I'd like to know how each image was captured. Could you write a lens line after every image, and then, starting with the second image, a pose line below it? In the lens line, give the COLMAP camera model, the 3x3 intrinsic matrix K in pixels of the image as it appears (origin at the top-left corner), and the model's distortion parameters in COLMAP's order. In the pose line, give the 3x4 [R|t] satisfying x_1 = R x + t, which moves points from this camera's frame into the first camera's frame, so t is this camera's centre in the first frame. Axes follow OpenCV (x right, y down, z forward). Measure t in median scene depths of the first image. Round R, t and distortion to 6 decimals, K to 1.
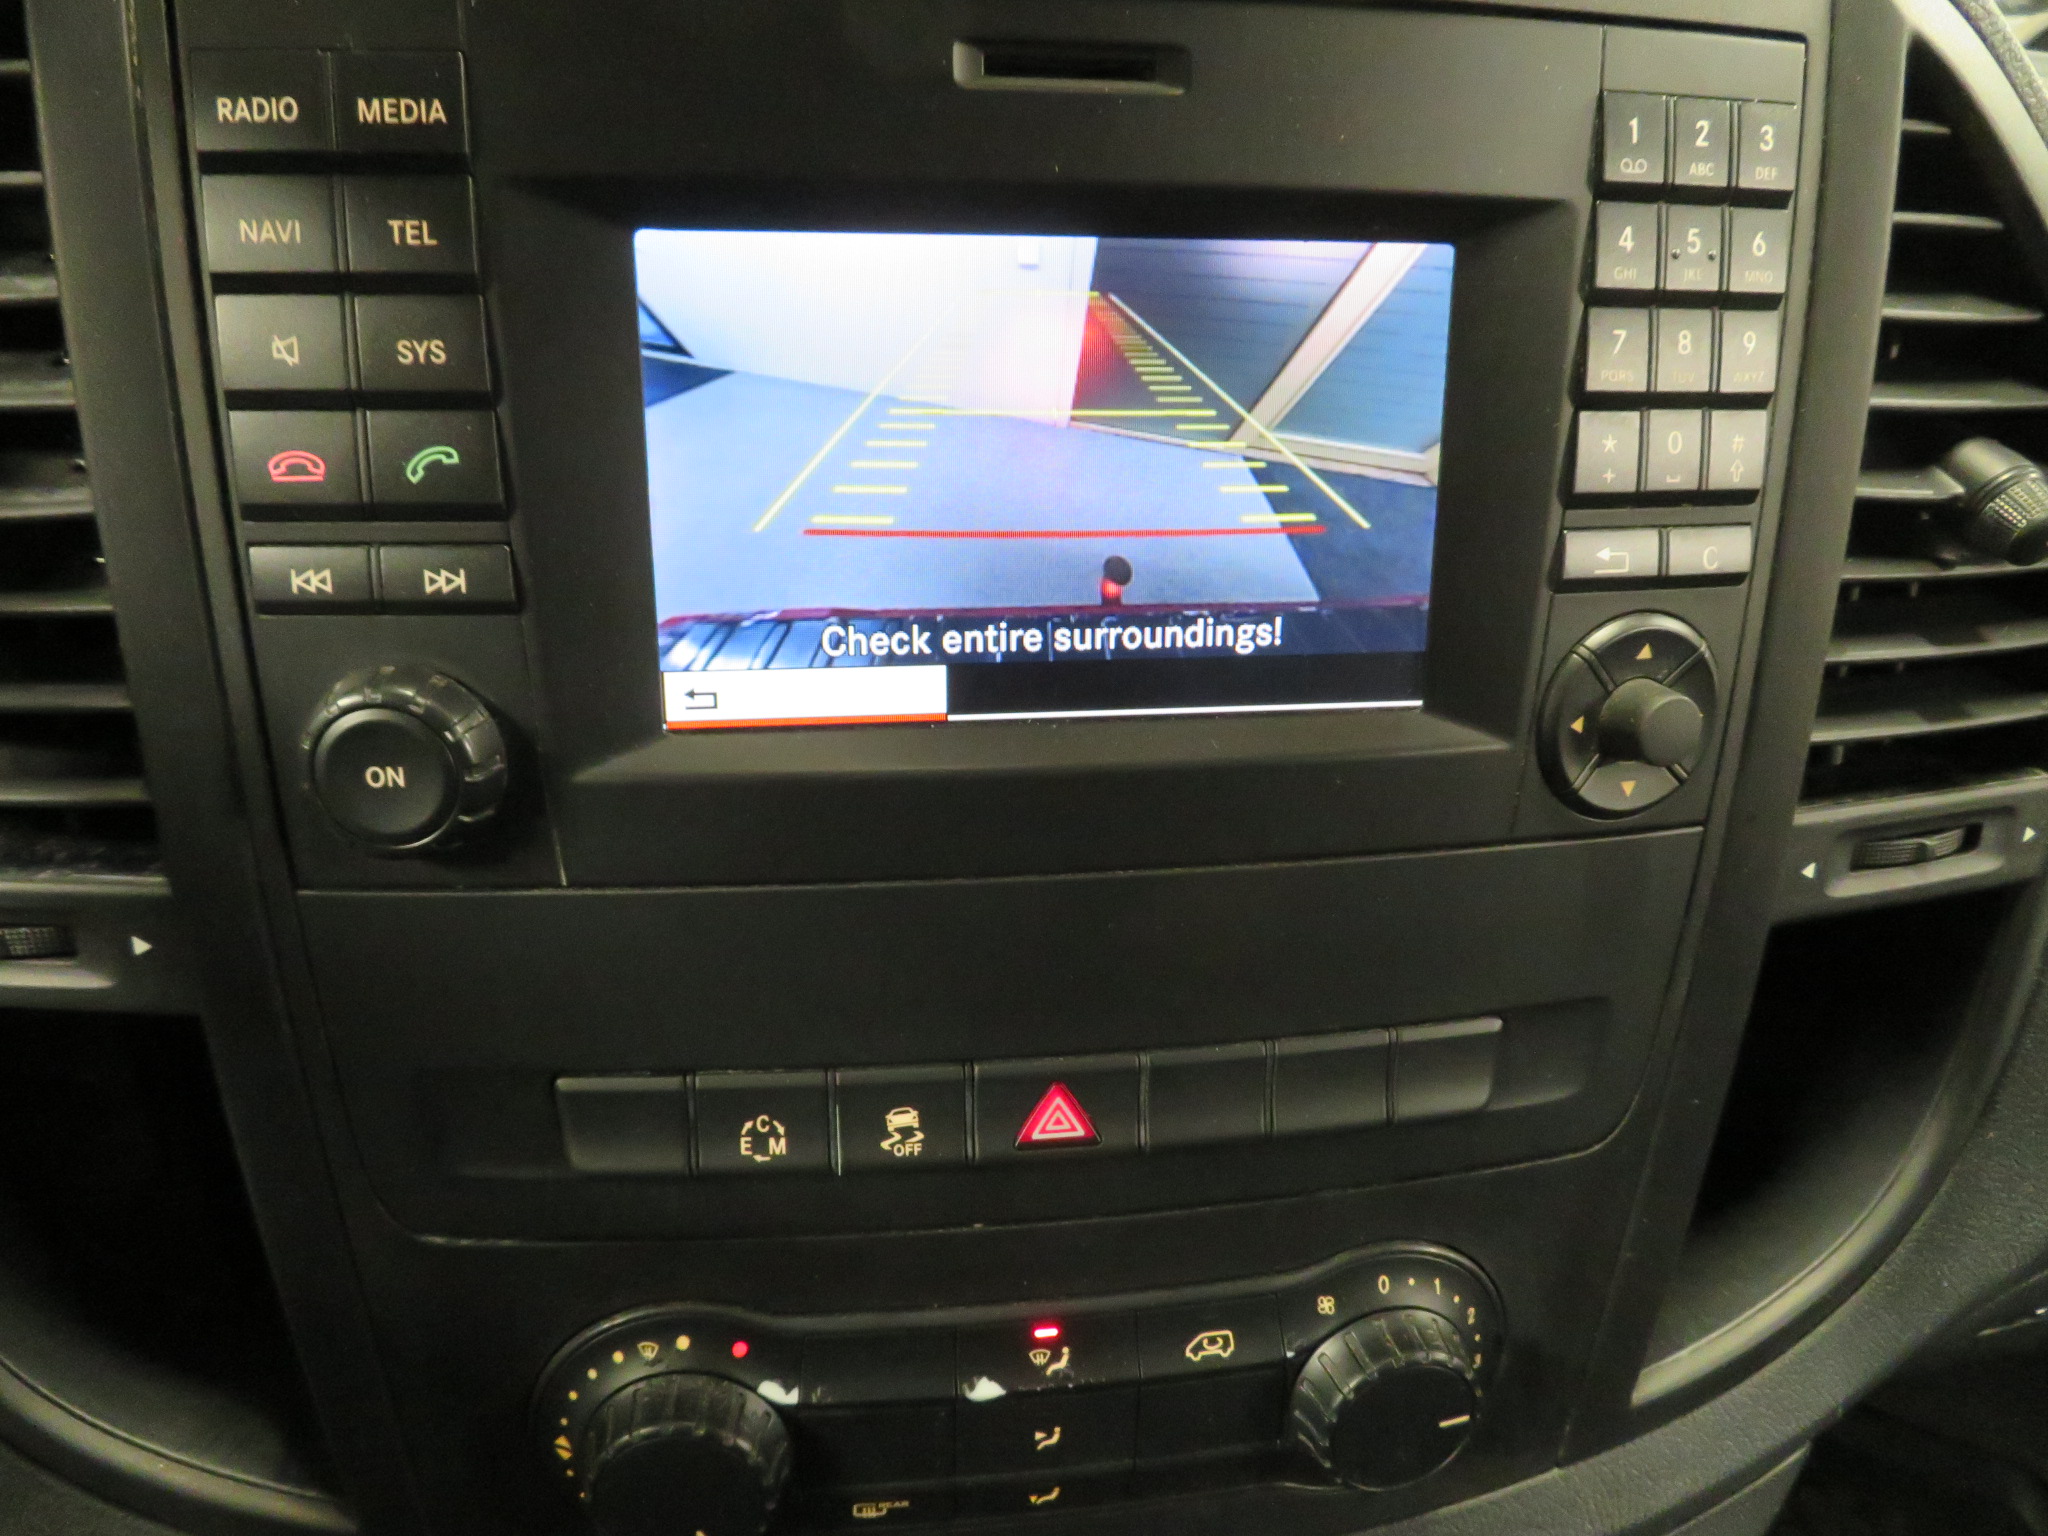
lens RADIAL K [[1463.7, 0, 1026.8], [0, 1463.7, 770.4], [0, 0, 1]] dist [-0.009363, -0.001874]
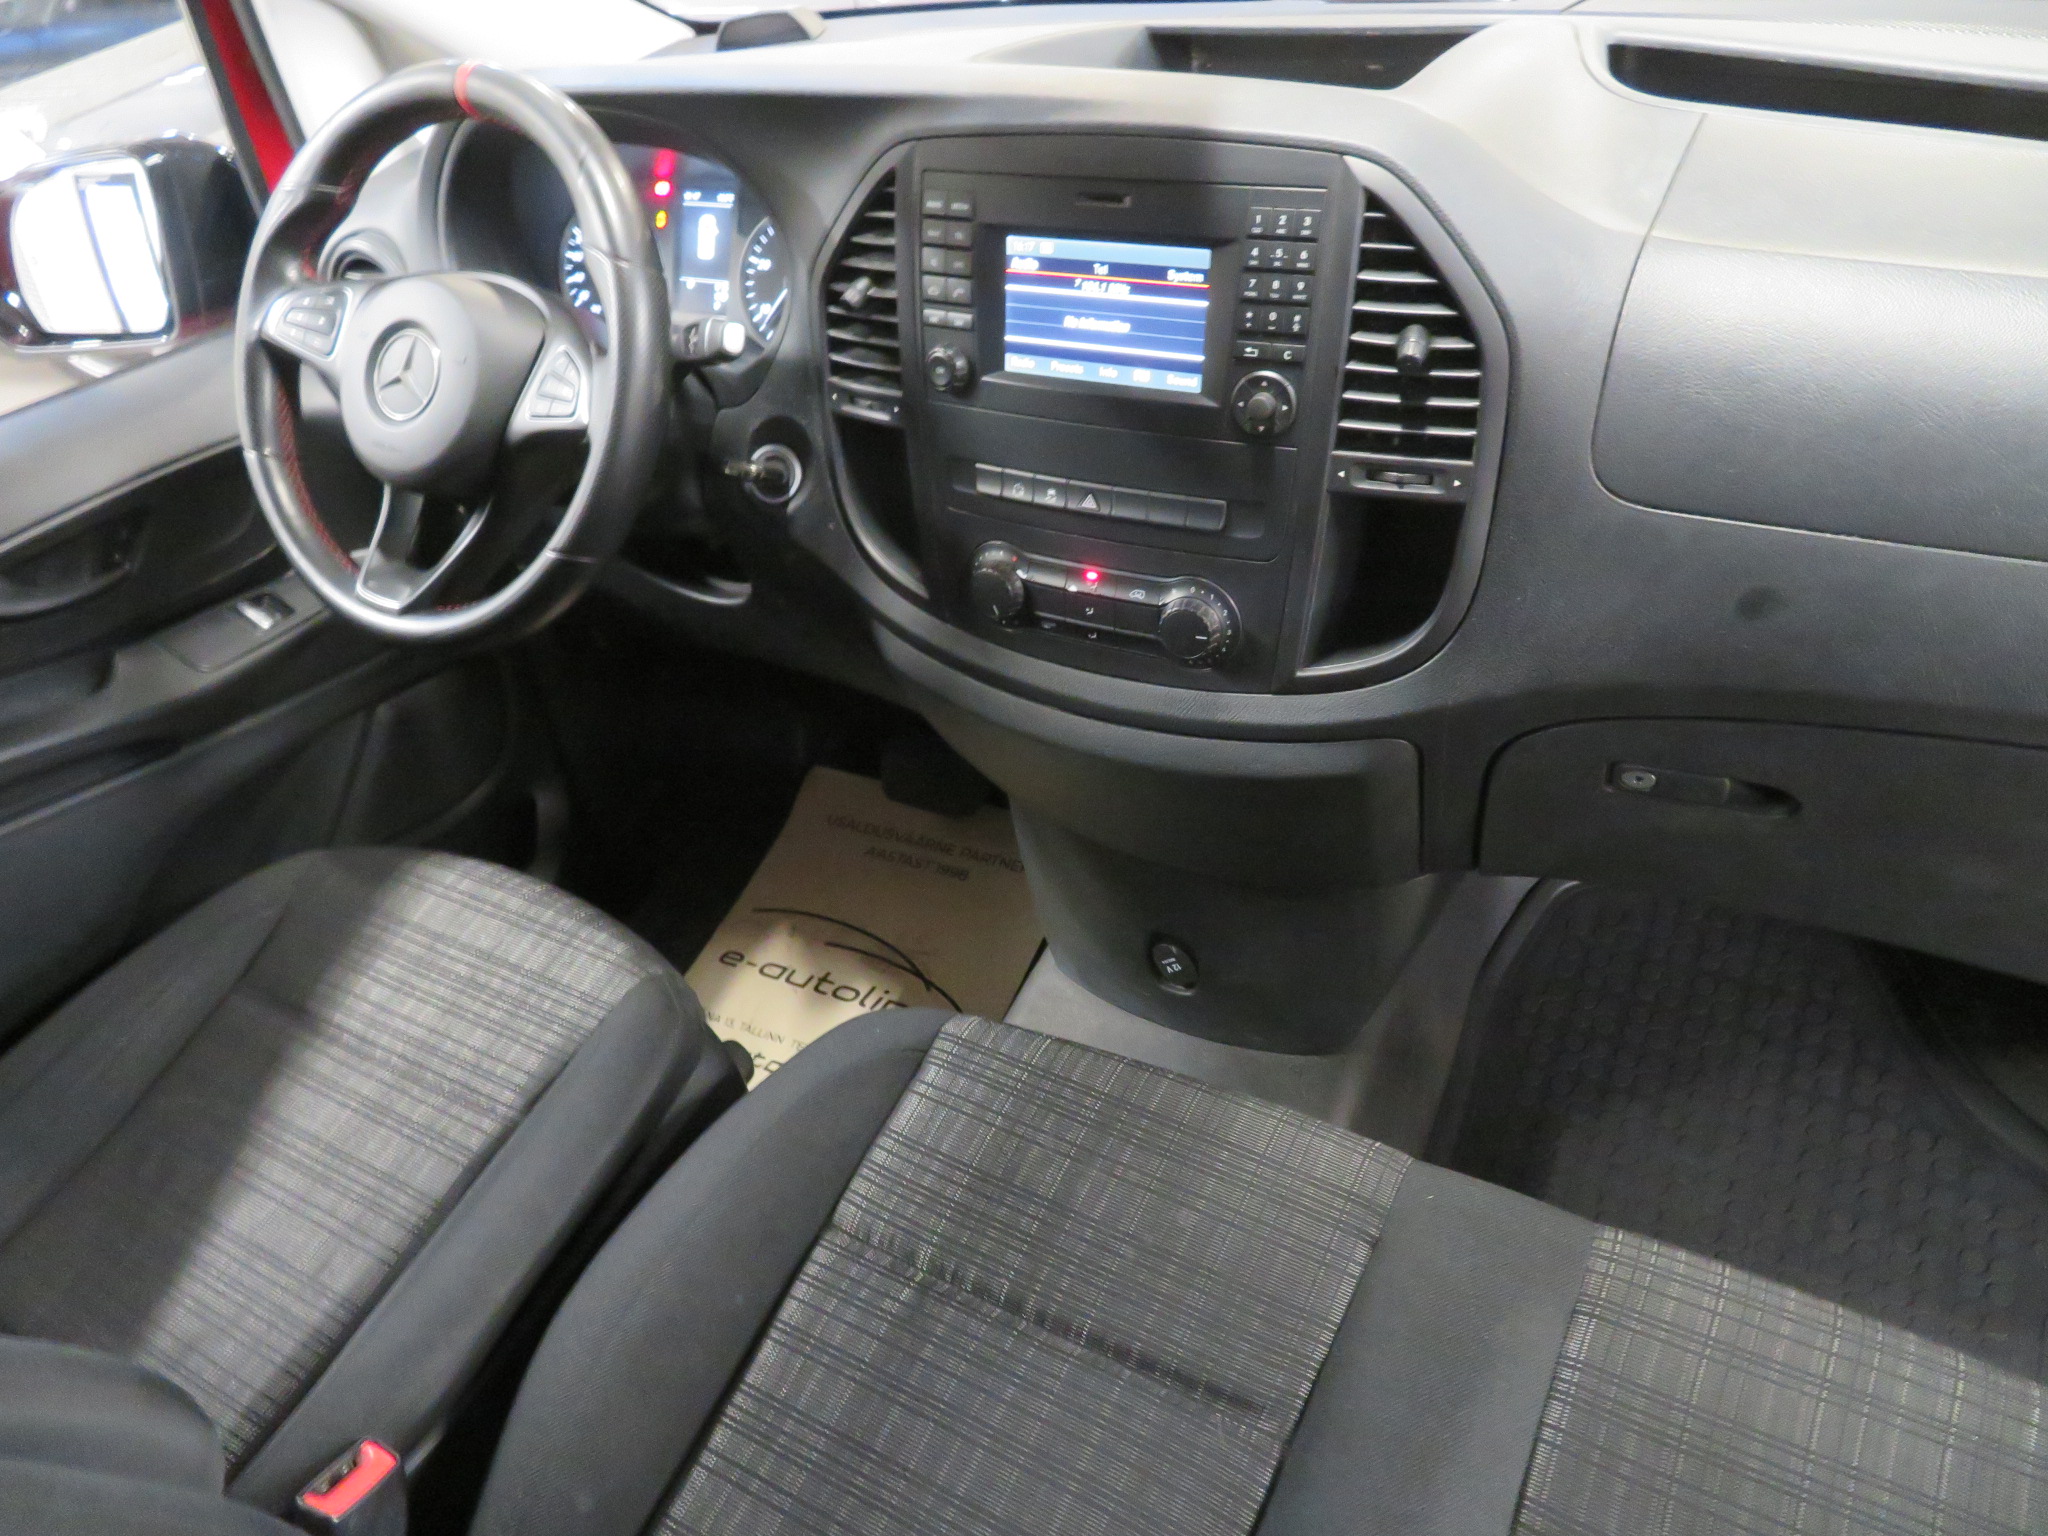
lens RADIAL K [[1463.7, 0, 1019.5], [0, 1463.7, 758.3], [0, 0, 1]] dist [-0.009363, -0.001874]
pose [[0.764825, 0.272680, -0.583685, 2.181254], [-0.171075, 0.959444, 0.224057, 0.080641], [0.621109, -0.071510, 0.780455, -1.920053]]
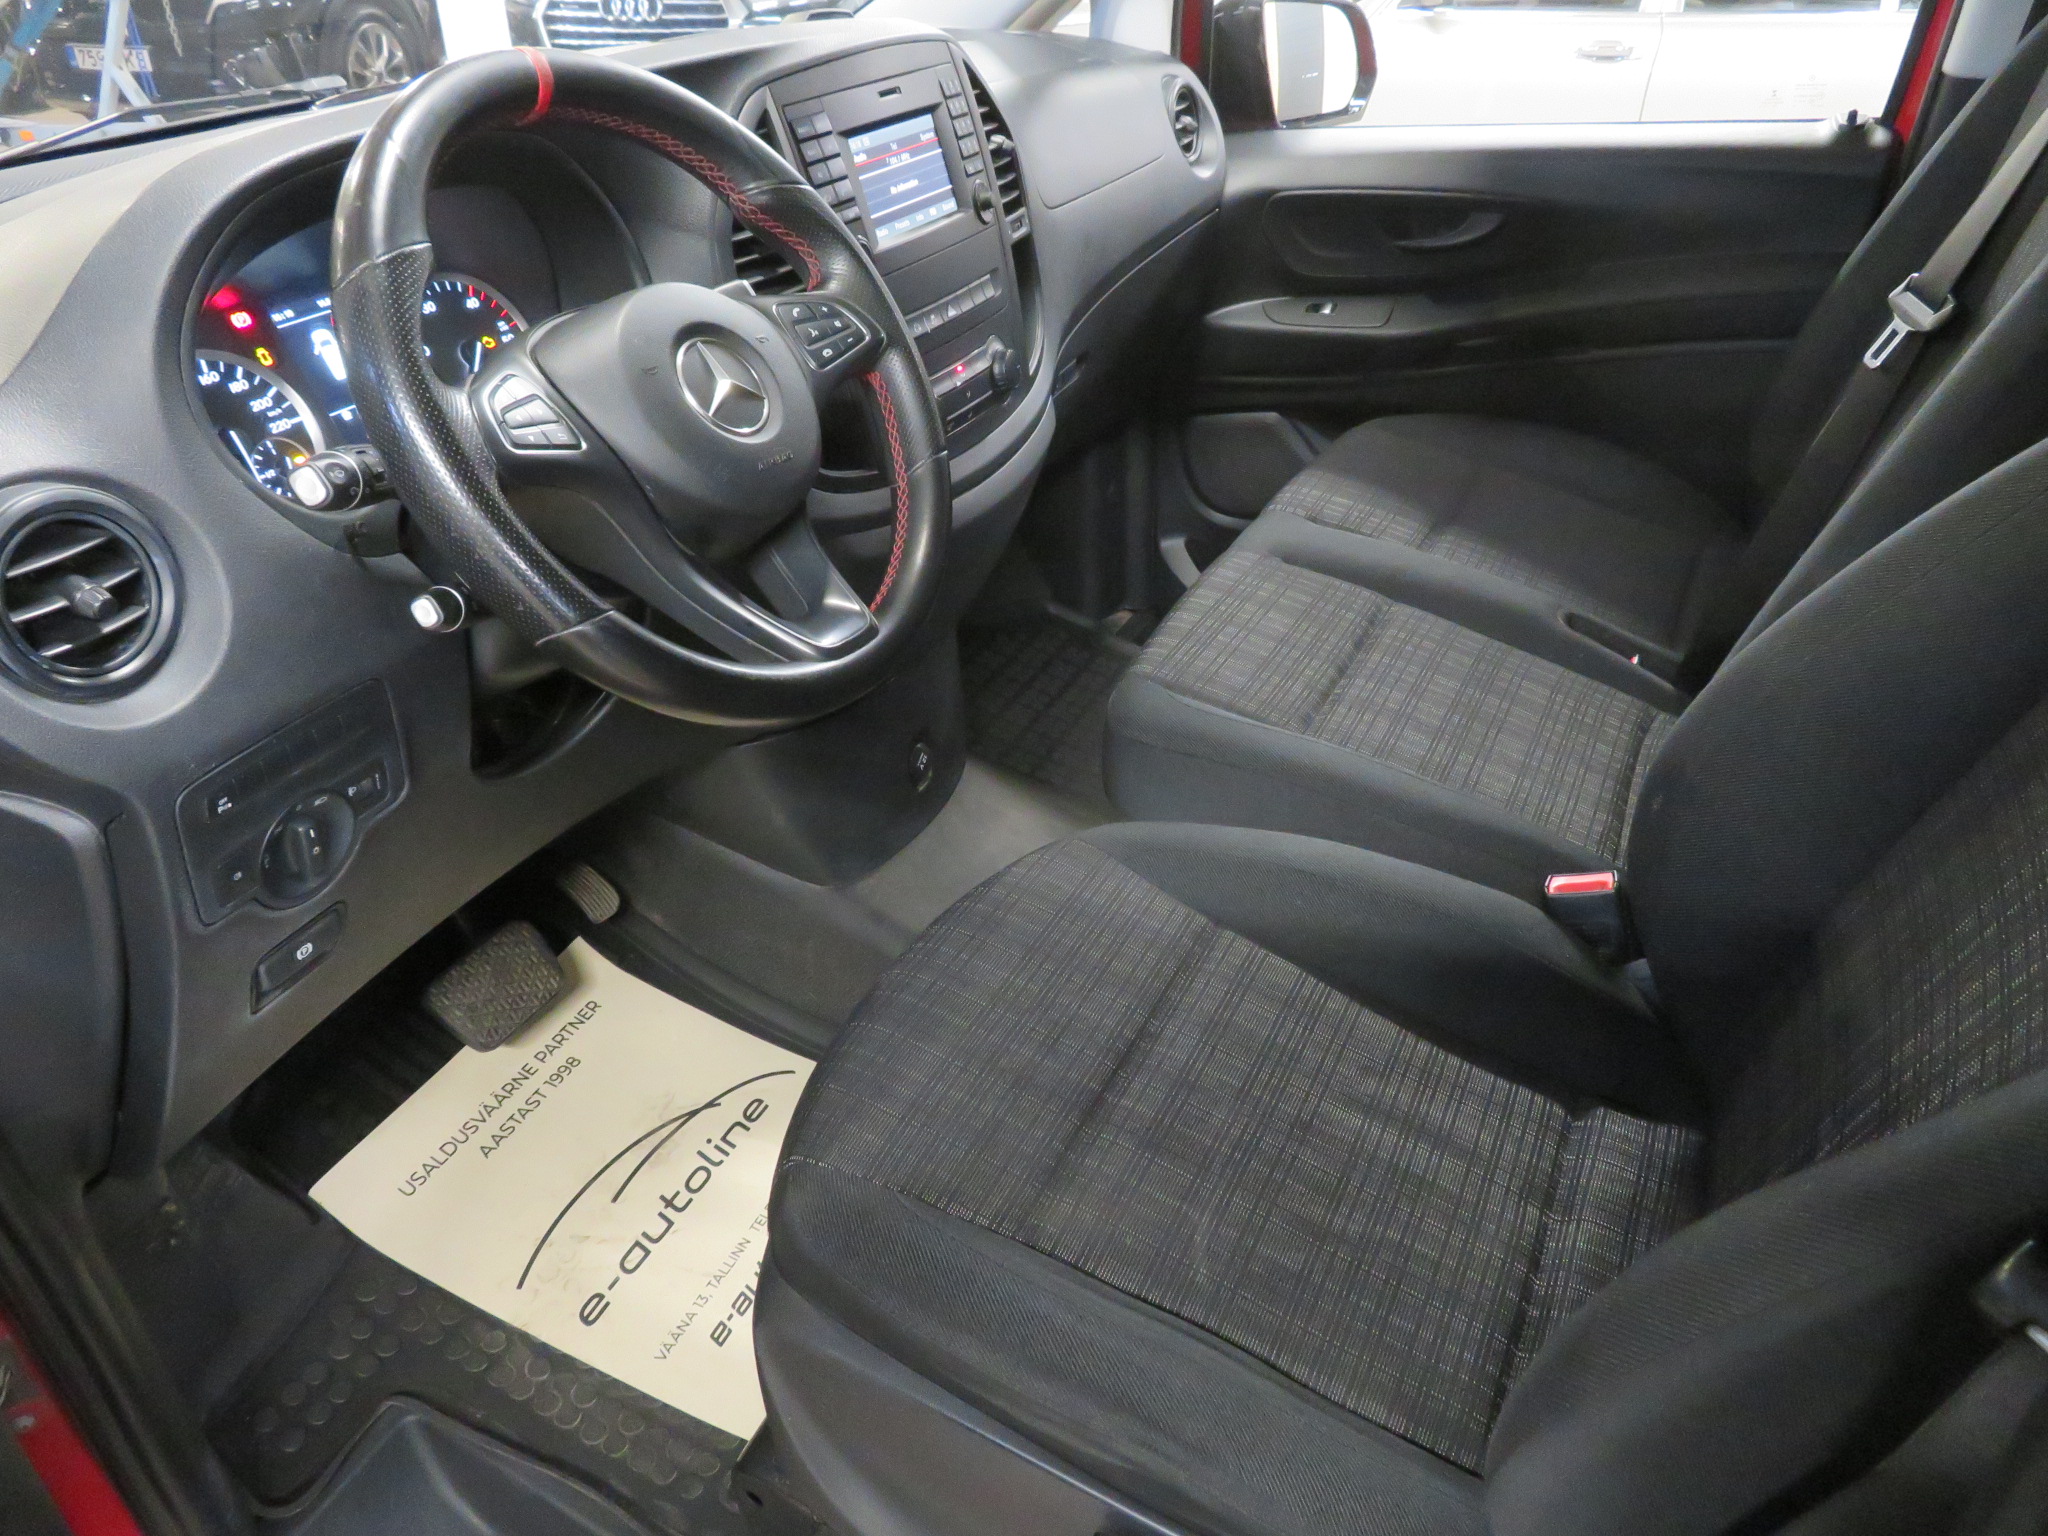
lens RADIAL K [[1463.7, 0, 1022.2], [0, 1463.7, 770.4], [0, 0, 1]] dist [-0.009363, -0.001874]
pose [[0.590095, -0.485968, 0.644689, -3.846621], [0.446990, 0.861640, 0.240369, 0.517872], [-0.672301, 0.146329, 0.725671, -2.505787]]
